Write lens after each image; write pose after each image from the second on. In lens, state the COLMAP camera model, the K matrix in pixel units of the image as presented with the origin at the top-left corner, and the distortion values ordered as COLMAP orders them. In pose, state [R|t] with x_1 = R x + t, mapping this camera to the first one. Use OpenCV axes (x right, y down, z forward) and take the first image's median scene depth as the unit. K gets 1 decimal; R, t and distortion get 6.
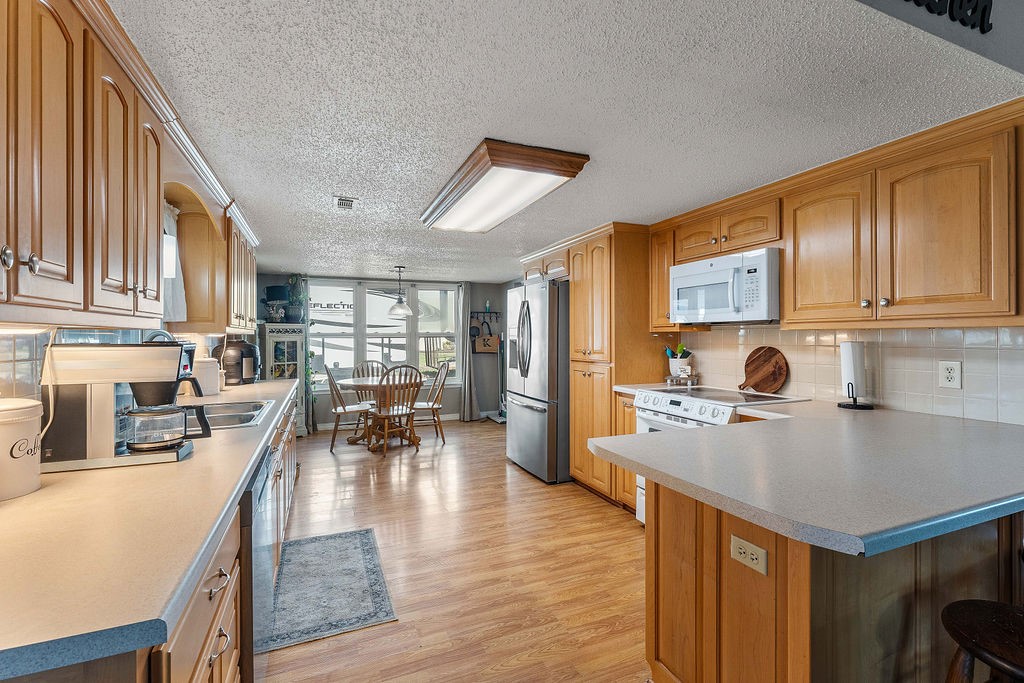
lens RADIAL K [[443.5, 0, 495.9], [0, 443.5, 336.6], [0, 0, 1]] dist [-0.001713, -0.000670]
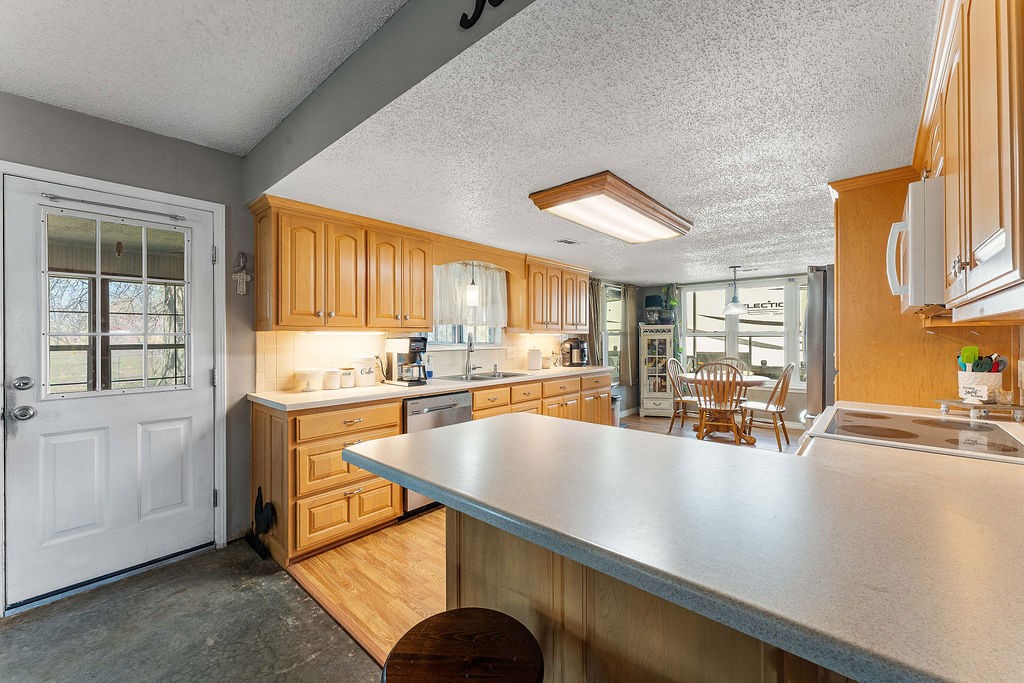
lens RADIAL K [[410.1, 0, 522.2], [0, 410.1, 336.7], [0, 0, 1]] dist [-0.002519, -0.000137]
pose [[0.452021, 0.003156, -0.892001, 0.390368], [-0.001025, 0.999995, 0.003019, 0.000860], [0.892006, -0.000450, 0.452022, 0.133034]]
